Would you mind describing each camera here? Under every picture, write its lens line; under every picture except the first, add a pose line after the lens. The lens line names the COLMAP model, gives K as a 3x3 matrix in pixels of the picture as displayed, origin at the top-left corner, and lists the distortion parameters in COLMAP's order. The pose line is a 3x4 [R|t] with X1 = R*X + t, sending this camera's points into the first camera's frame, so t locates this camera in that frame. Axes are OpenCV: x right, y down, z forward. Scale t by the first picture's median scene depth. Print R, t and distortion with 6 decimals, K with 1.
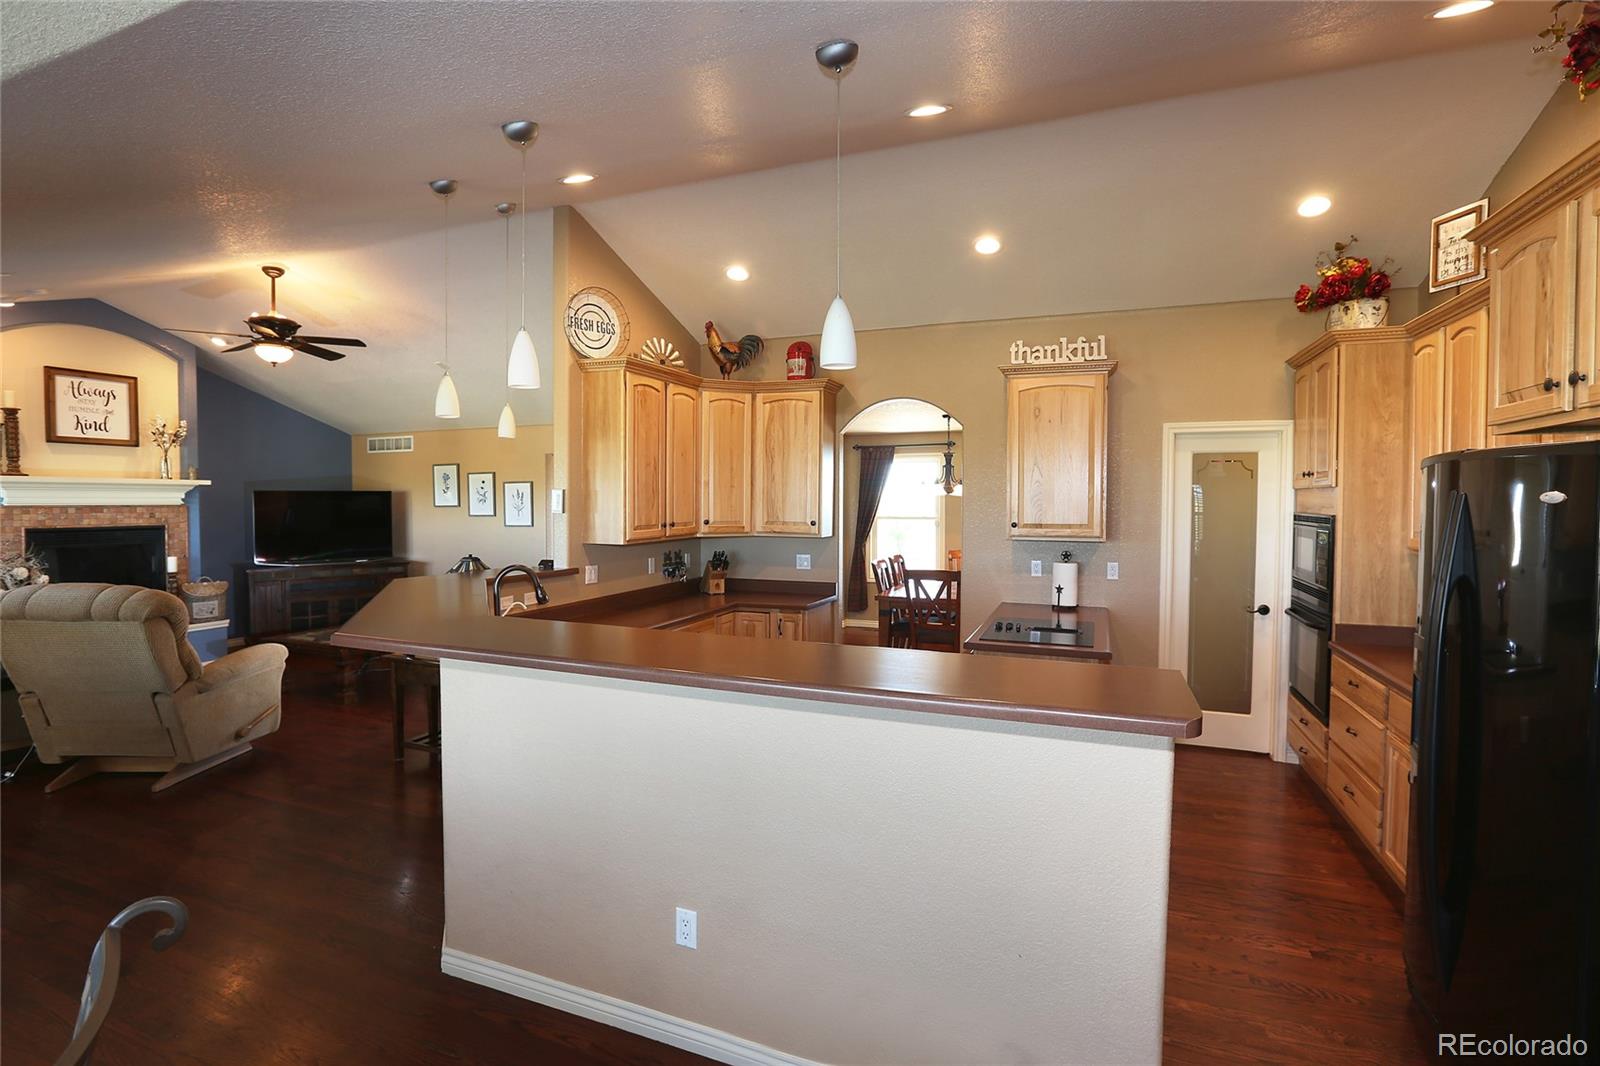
lens RADIAL K [[754.4, 0, 792.7], [0, 754.4, 524.2], [0, 0, 1]] dist [-0.028340, 0.009531]
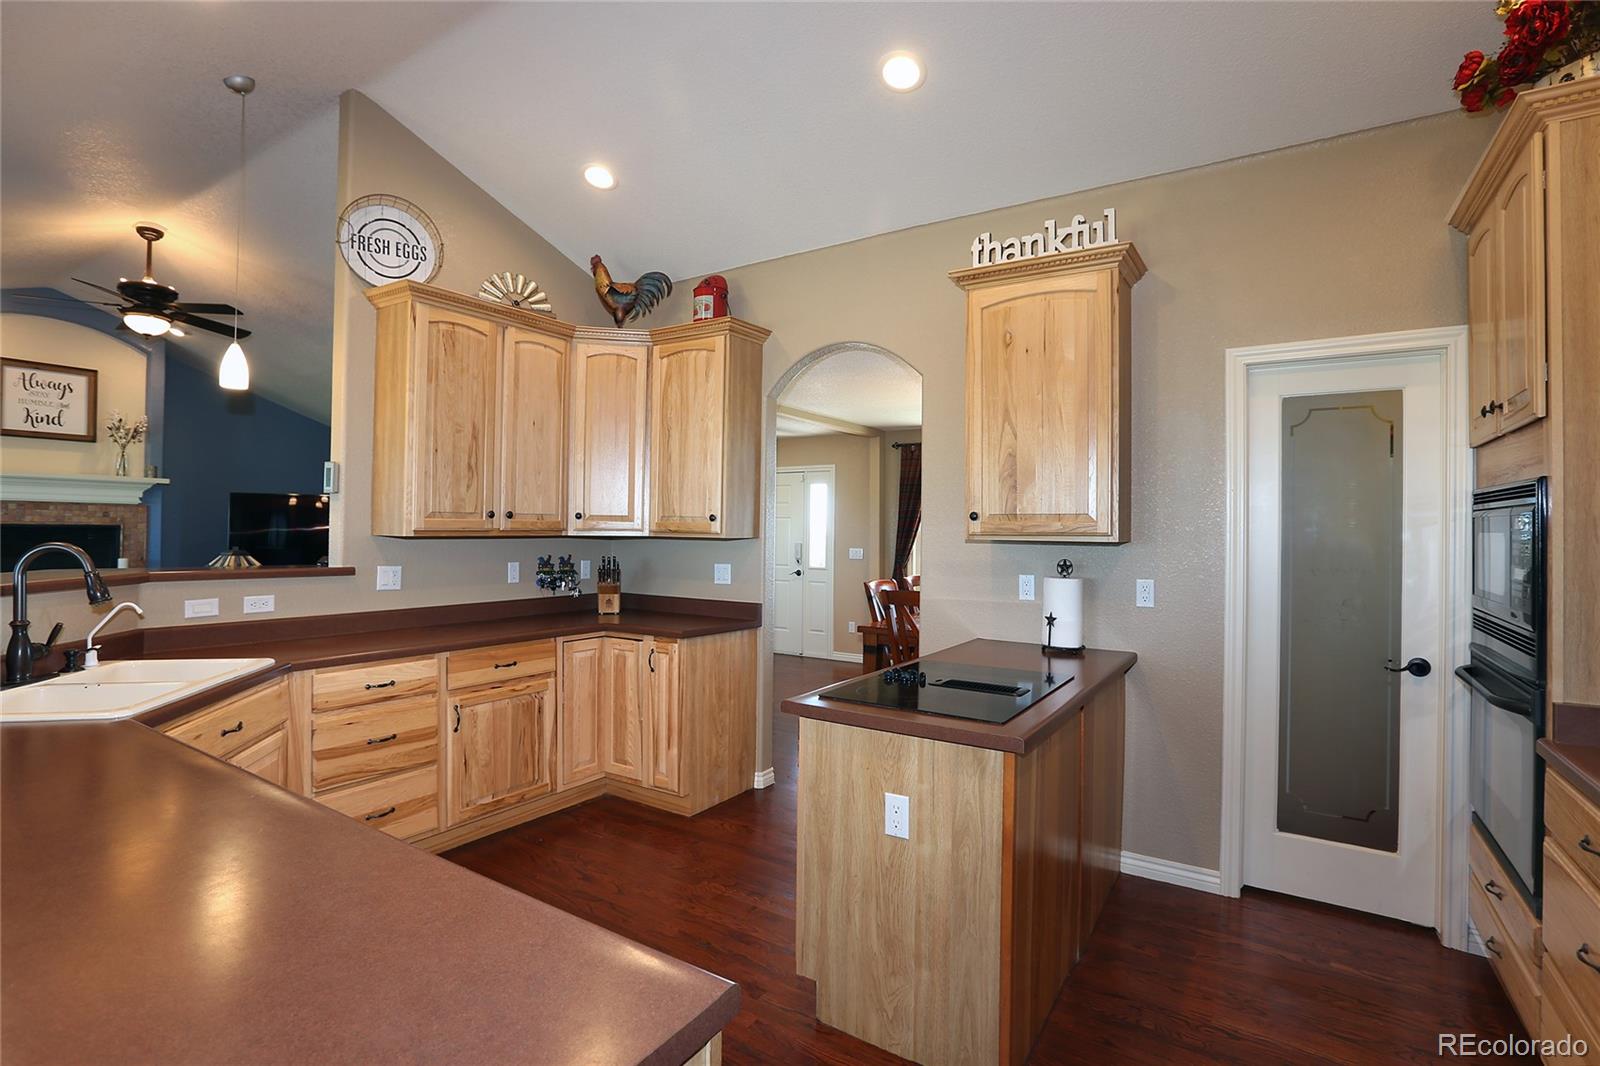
lens RADIAL K [[754.4, 0, 800.9], [0, 754.4, 525.0], [0, 0, 1]] dist [-0.028340, 0.009531]
pose [[0.979091, 0.007683, -0.203277, 0.273627], [-0.016635, 0.998964, -0.042367, 0.037011], [0.202741, 0.044862, 0.978204, 0.336554]]
